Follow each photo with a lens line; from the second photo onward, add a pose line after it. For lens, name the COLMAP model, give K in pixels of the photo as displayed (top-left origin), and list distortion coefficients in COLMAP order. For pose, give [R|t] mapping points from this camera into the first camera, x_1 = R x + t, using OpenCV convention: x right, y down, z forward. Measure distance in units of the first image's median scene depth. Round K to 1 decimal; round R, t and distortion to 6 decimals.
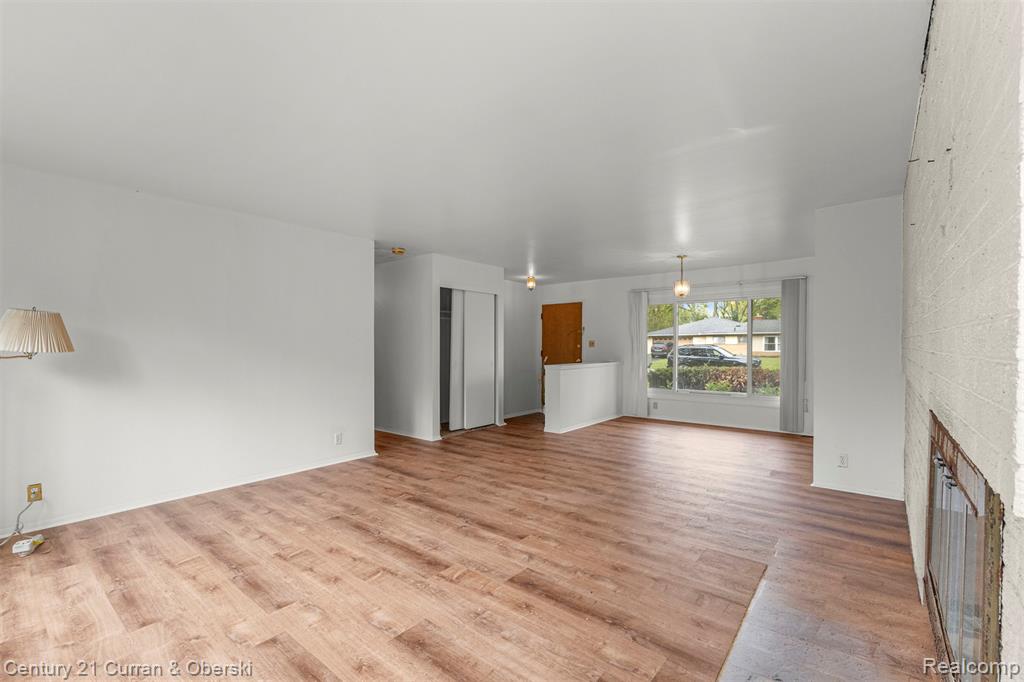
lens RADIAL K [[448.7, 0, 518.1], [0, 448.7, 351.6], [0, 0, 1]] dist [0.004714, 0.001905]
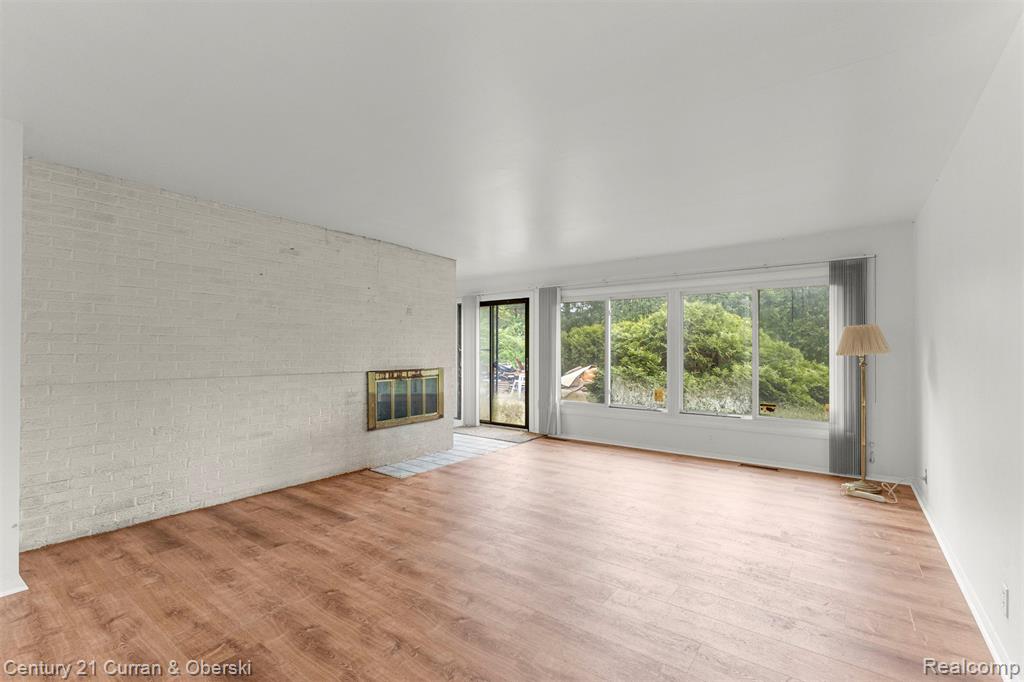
lens RADIAL K [[448.7, 0, 520.0], [0, 448.7, 346.5], [0, 0, 1]] dist [0.004714, 0.001905]
pose [[-0.998729, 0.000839, -0.050403, 0.019042], [0.000305, 0.999944, 0.010599, -0.018962], [0.050409, 0.010570, -0.998673, 1.176331]]
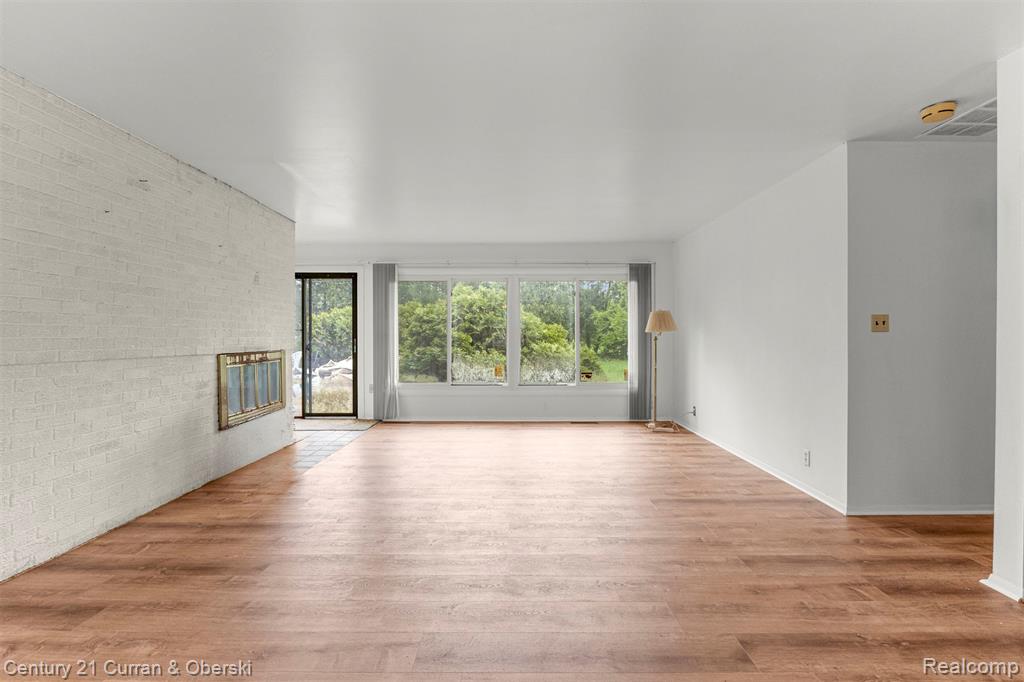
lens RADIAL K [[470.8, 0, 512.1], [0, 470.8, 338.0], [0, 0, 1]] dist [-0.004804, -0.002335]
pose [[-0.783916, 0.006023, -0.620838, 0.361139], [-0.008208, 0.999765, 0.020063, -0.003187], [0.620813, 0.020824, -0.783682, 1.115510]]
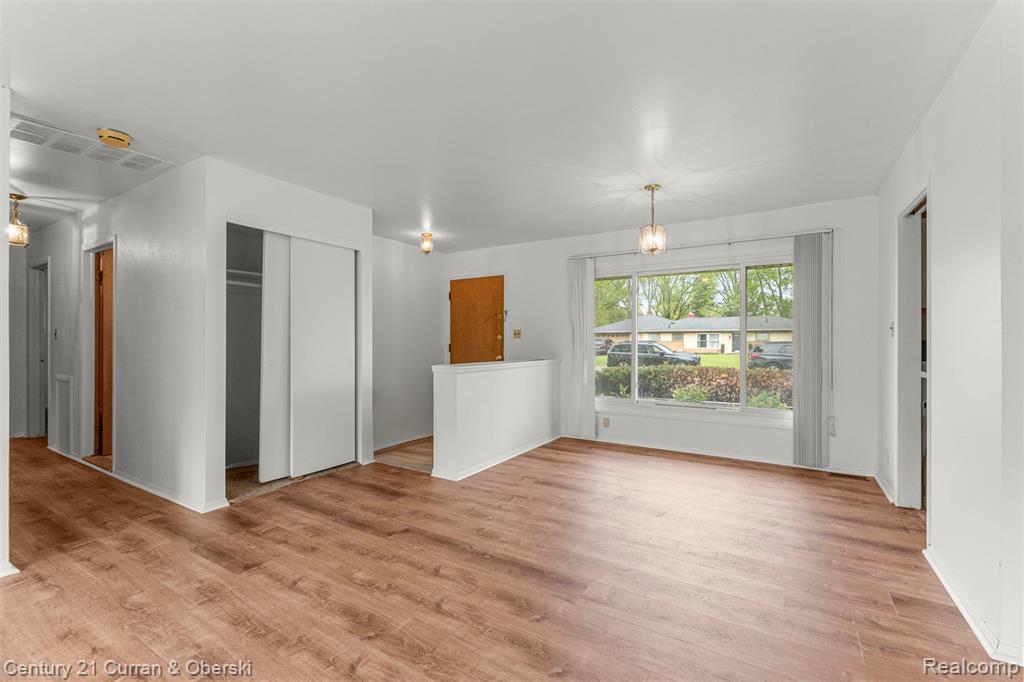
lens RADIAL K [[439.9, 0, 514.8], [0, 439.9, 340.3], [0, 0, 1]] dist [0.009564, -0.000871]
pose [[0.992402, 0.002034, 0.123020, 0.112016], [0.000318, 0.999818, -0.019095, 0.008905], [-0.123036, 0.018989, 0.992221, 0.465845]]
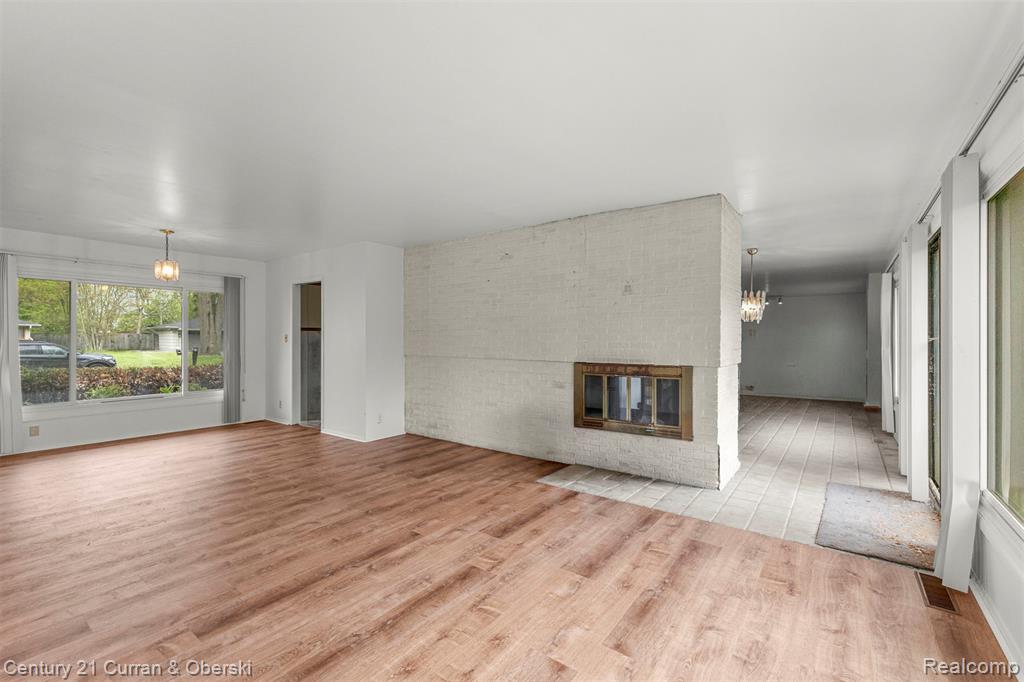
lens RADIAL K [[439.9, 0, 513.5], [0, 439.9, 340.4], [0, 0, 1]] dist [0.009564, -0.000871]
pose [[-0.041493, -0.001899, 0.999137, -0.512953], [0.016055, 0.999868, 0.002568, -0.004873], [-0.999010, 0.016147, -0.041457, 0.436596]]
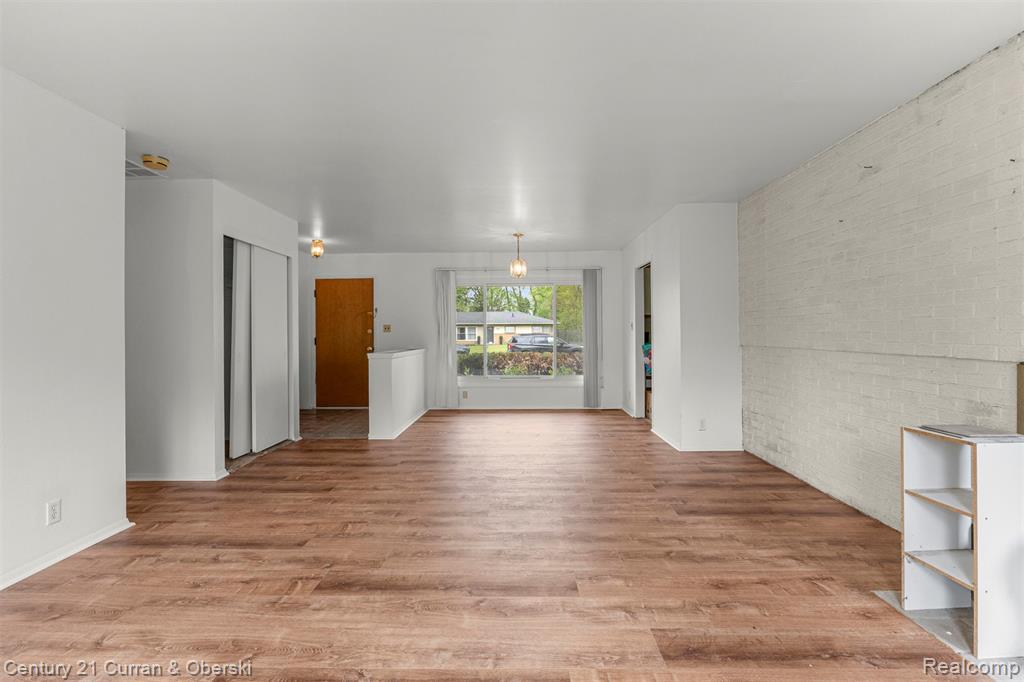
lens RADIAL K [[459.4, 0, 513.5], [0, 459.4, 332.5], [0, 0, 1]] dist [-0.008679, 0.000664]
pose [[0.788831, -0.003248, 0.614602, -0.268528], [0.017269, 0.999708, -0.016881, 0.013515], [-0.614367, 0.023930, 0.788657, 0.257764]]
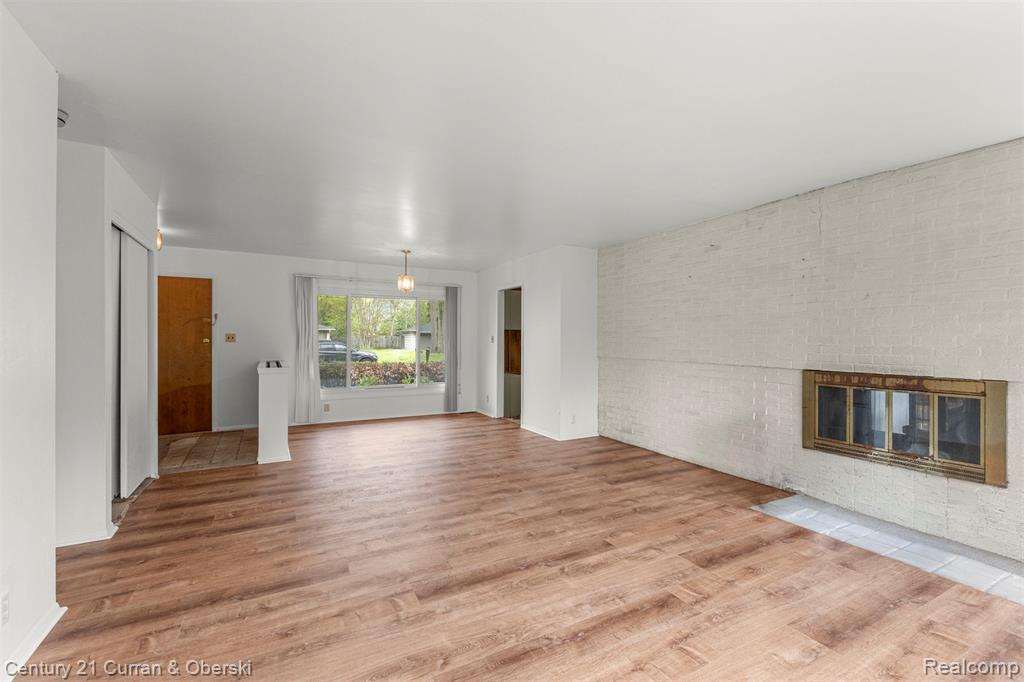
lens RADIAL K [[439.9, 0, 512.8], [0, 439.9, 341.3], [0, 0, 1]] dist [0.009564, -0.000871]
pose [[0.383207, 0.000681, 0.923662, -0.490521], [0.010385, 0.999933, -0.005046, -0.004482], [-0.923604, 0.011525, 0.383174, 0.440164]]
